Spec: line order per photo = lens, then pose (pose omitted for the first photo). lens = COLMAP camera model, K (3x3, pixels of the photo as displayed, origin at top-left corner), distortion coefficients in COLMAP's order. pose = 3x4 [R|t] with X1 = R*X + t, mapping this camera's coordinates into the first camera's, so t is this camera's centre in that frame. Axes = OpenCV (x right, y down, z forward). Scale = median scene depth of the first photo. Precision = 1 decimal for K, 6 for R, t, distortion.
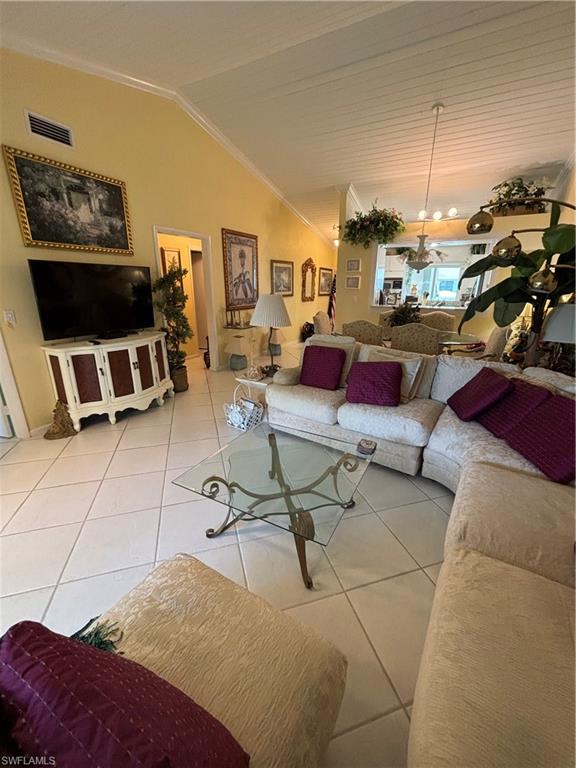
lens RADIAL K [[312.1, 0, 288.0], [0, 312.1, 384.0], [0, 0, 1]] dist [-0.002028, -0.000454]
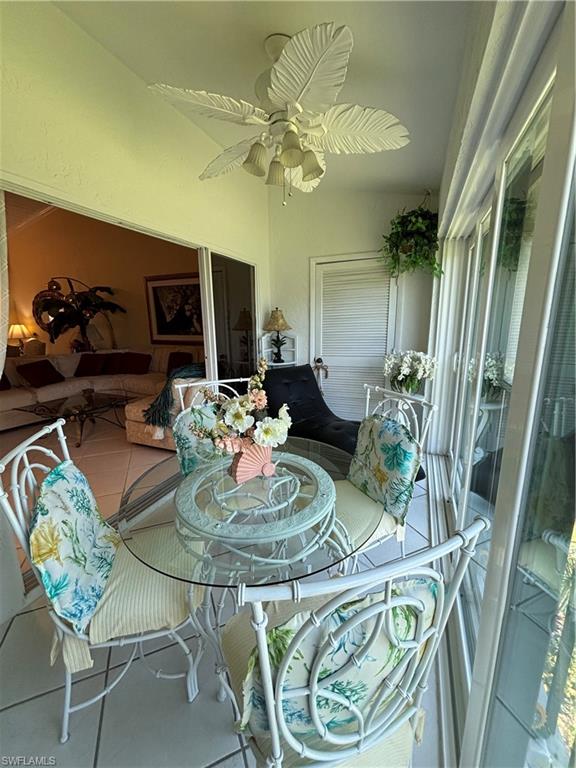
lens RADIAL K [[307.0, 0, 289.2], [0, 307.0, 379.2], [0, 0, 1]] dist [-0.000234, -0.000087]
pose [[-0.101048, -0.198467, 0.974885, -0.965198], [0.317996, 0.922054, 0.220672, 0.053937], [-0.942692, 0.332308, -0.030060, -0.107881]]
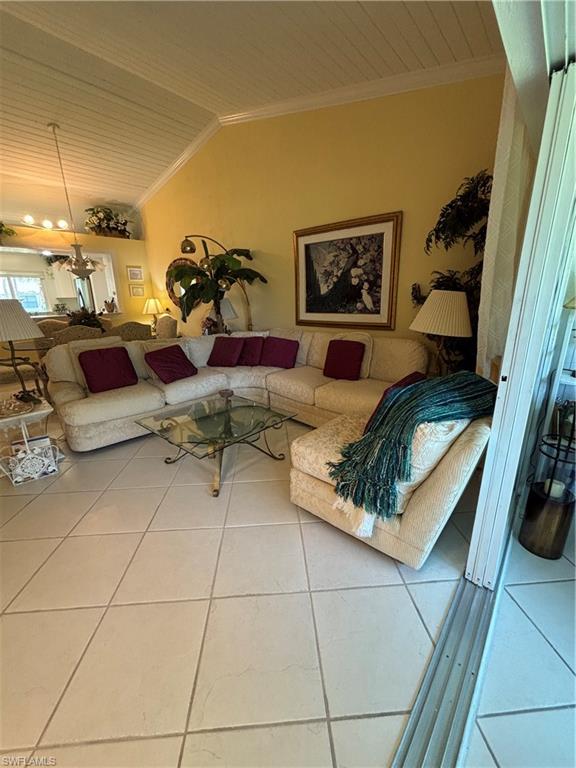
lens RADIAL K [[307.0, 0, 289.2], [0, 307.0, 379.2], [0, 0, 1]] dist [-0.000234, -0.000087]
pose [[0.221581, -0.268695, 0.937393, -0.531737], [0.319022, 0.928364, 0.190697, -0.020795], [-0.921481, 0.256794, 0.291427, 0.156192]]
